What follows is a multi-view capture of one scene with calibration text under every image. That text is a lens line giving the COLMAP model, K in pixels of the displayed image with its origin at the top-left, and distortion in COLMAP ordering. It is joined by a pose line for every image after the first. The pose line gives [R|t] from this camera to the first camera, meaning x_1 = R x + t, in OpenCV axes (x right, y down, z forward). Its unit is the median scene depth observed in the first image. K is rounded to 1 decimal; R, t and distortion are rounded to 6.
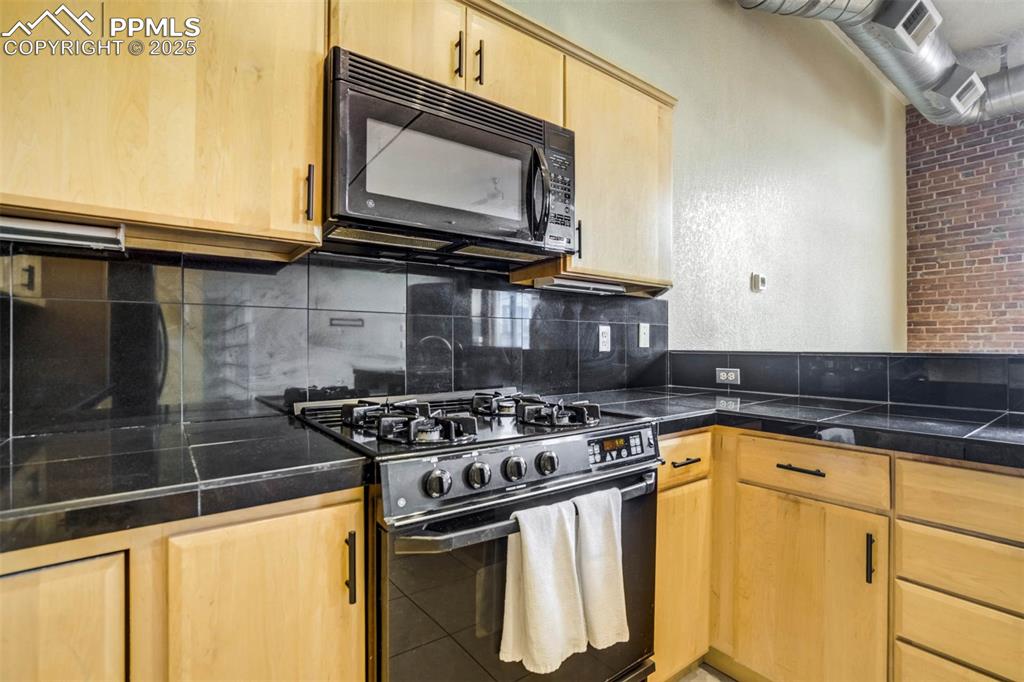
lens RADIAL K [[476.9, 0, 528.7], [0, 476.9, 343.9], [0, 0, 1]] dist [-0.032125, 0.010358]
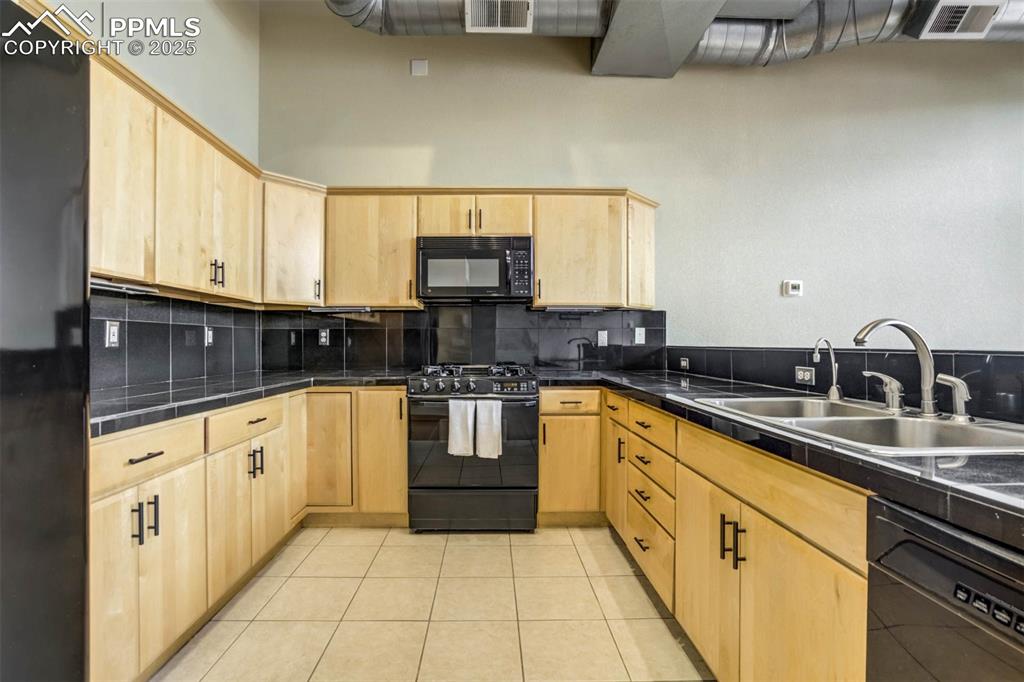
lens RADIAL K [[476.9, 0, 508.1], [0, 476.9, 330.5], [0, 0, 1]] dist [-0.032125, 0.010358]
pose [[0.808468, -0.016440, -0.588311, 1.308612], [0.002030, 0.999682, -0.025146, 0.003808], [0.588537, 0.019135, 0.808244, -0.755443]]
